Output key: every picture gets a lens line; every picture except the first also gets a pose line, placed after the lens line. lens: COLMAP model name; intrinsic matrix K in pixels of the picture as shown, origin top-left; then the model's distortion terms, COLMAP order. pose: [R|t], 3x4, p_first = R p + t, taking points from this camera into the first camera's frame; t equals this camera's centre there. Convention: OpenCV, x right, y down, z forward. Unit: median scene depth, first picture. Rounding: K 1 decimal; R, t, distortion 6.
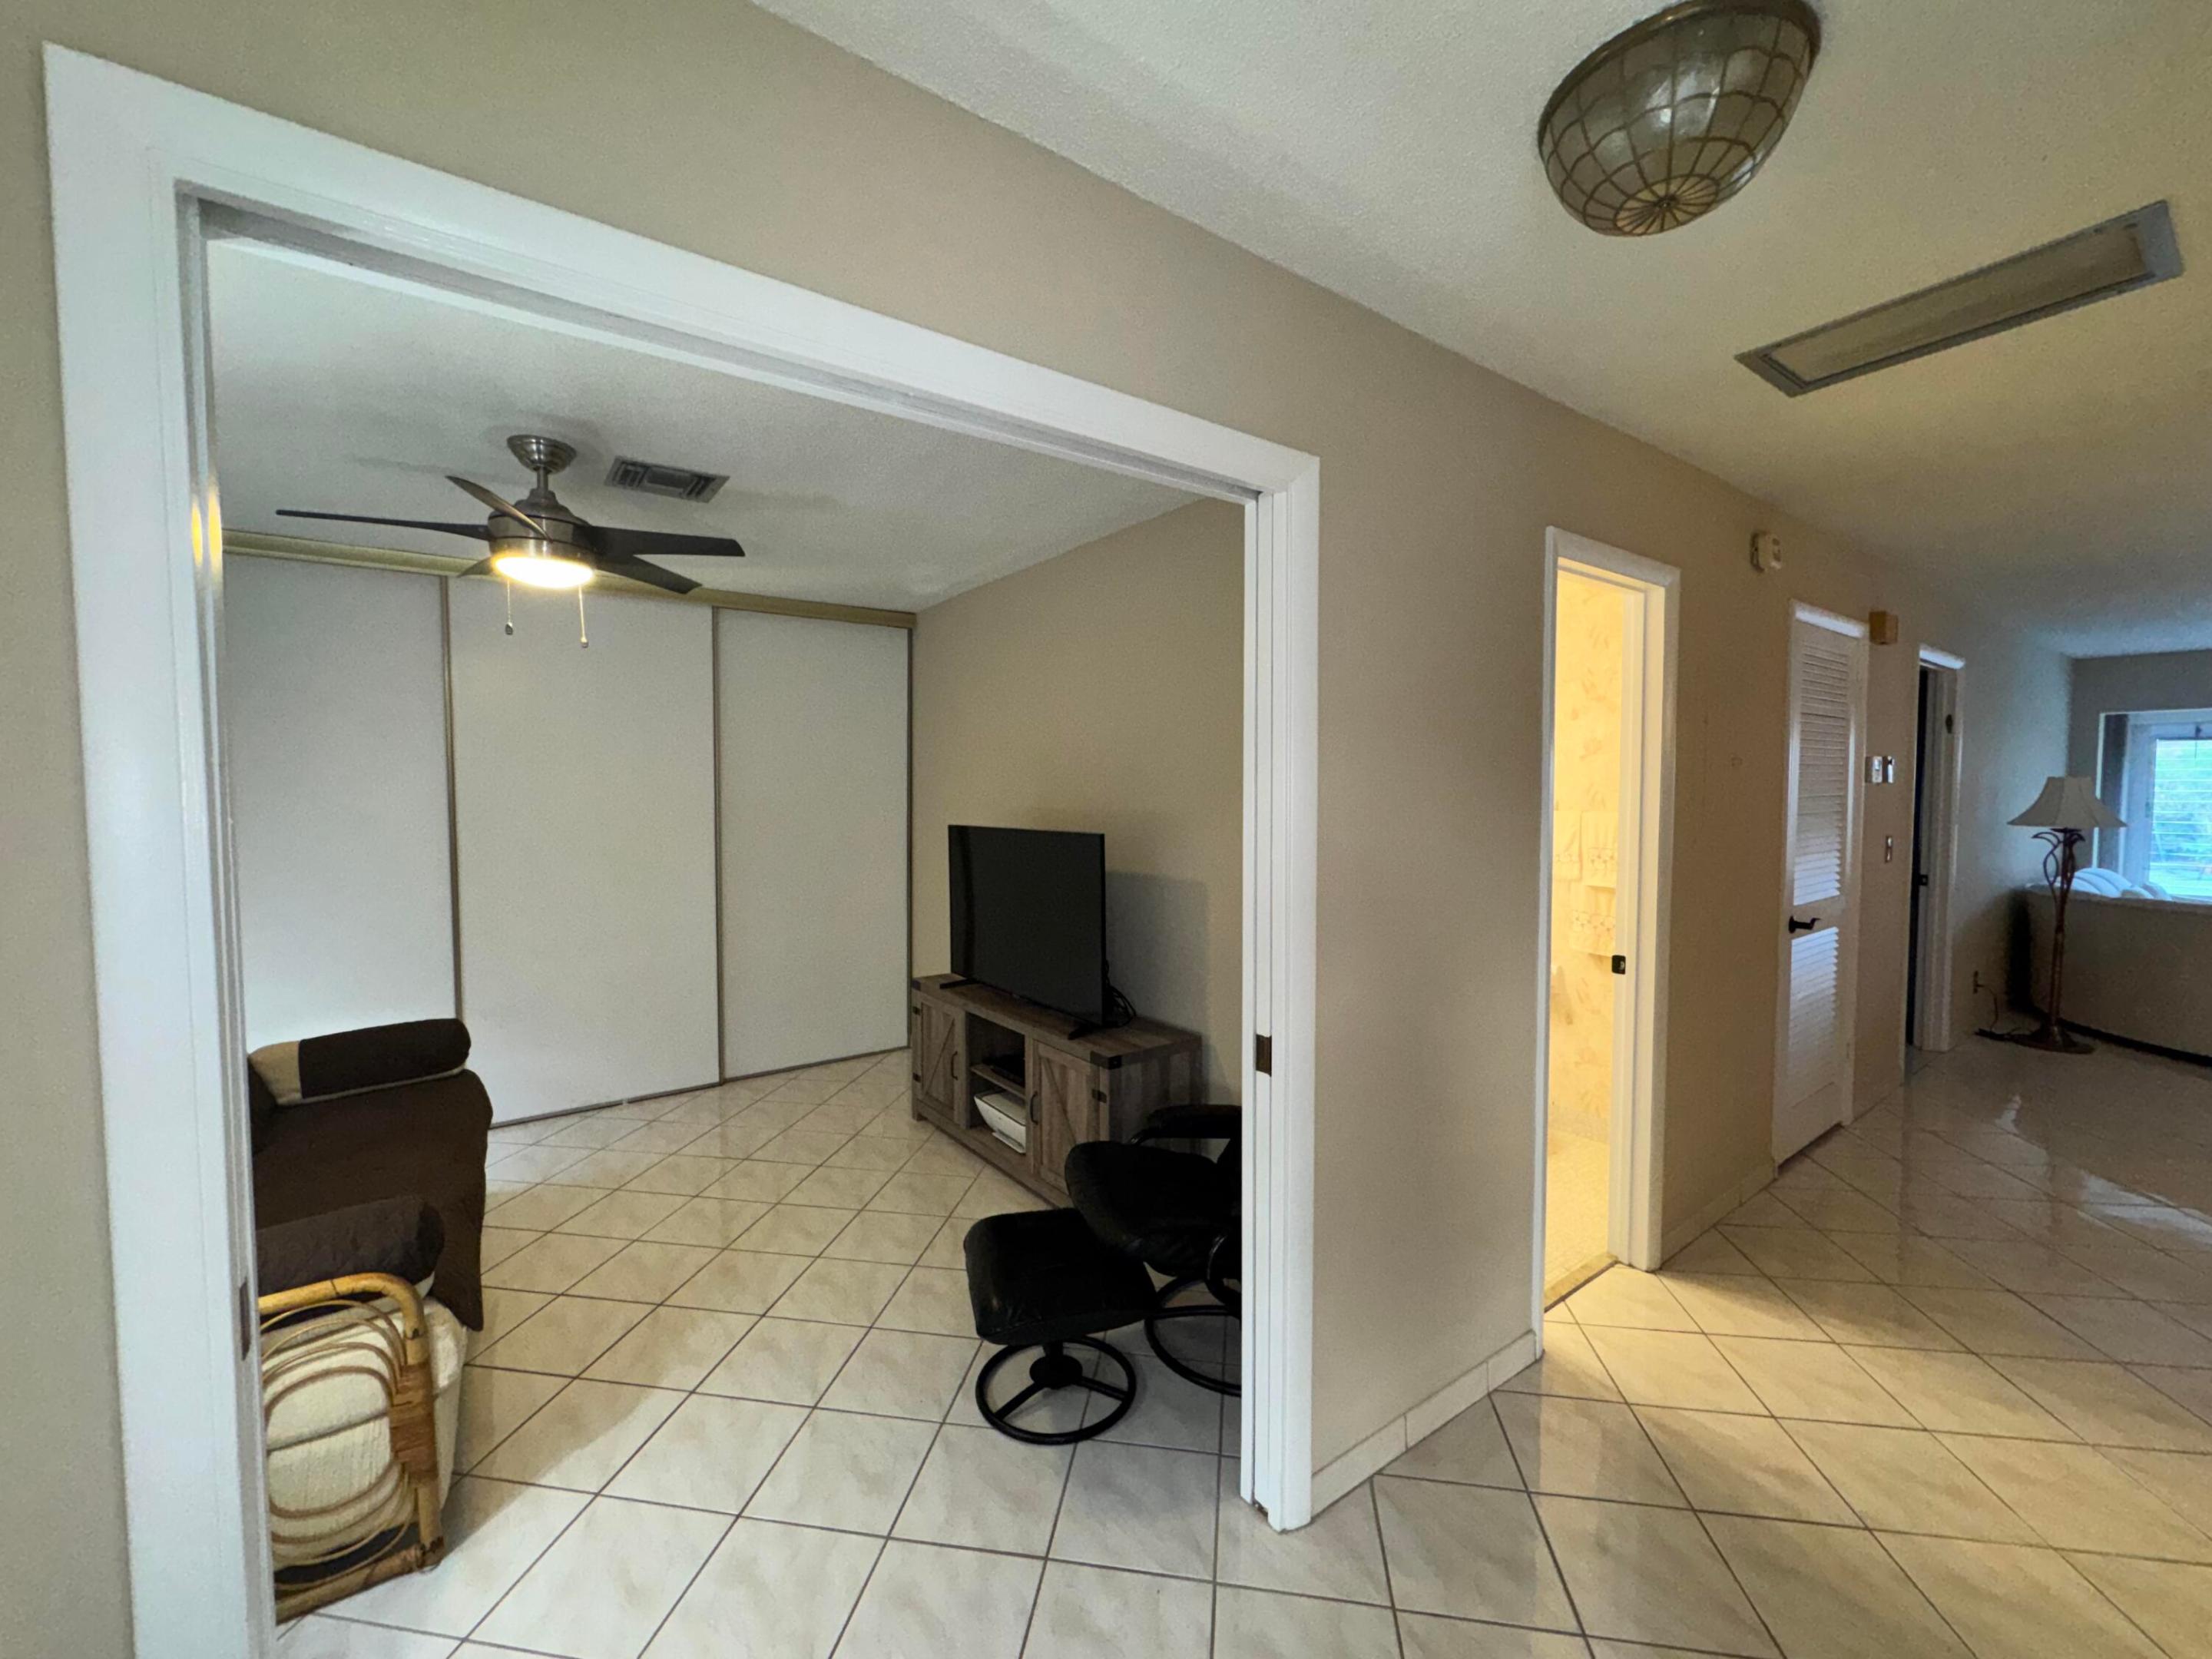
lens RADIAL K [[889.9, 0, 1109.9], [0, 889.9, 830.0], [0, 0, 1]] dist [-0.004320, 0.000615]
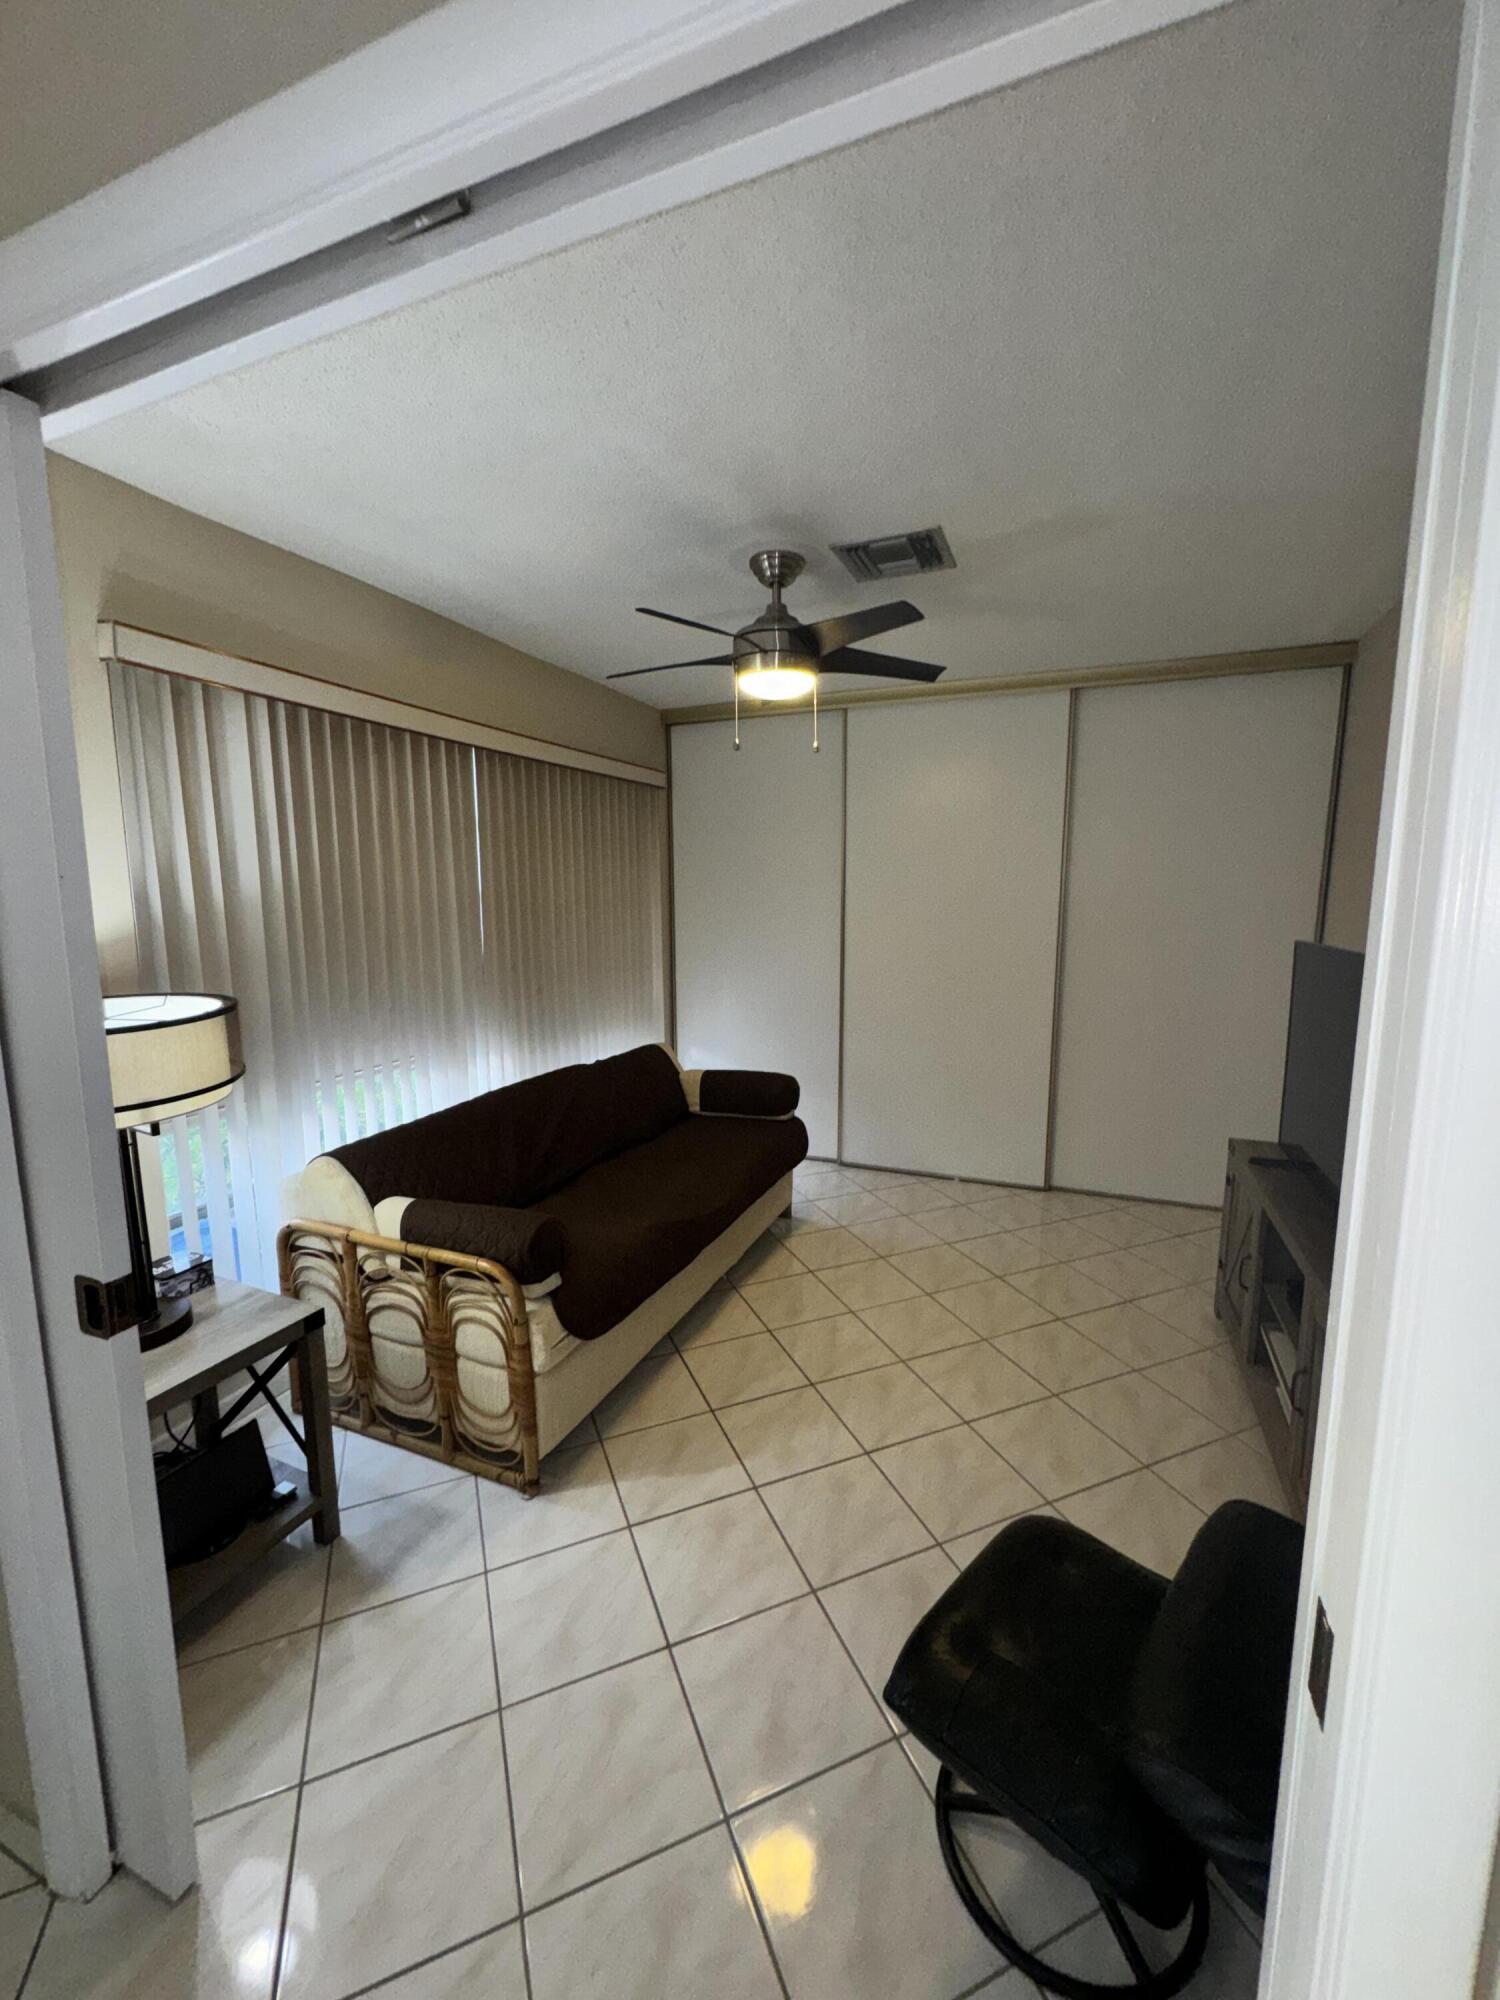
lens RADIAL K [[804.6, 0, 749.8], [0, 804.6, 999.3], [0, 0, 1]] dist [-0.004320, 0.000615]
pose [[0.519757, 0.119801, -0.845873, 0.204124], [-0.037348, 0.992359, 0.117599, -0.027101], [0.853497, -0.029531, 0.520260, 0.451423]]
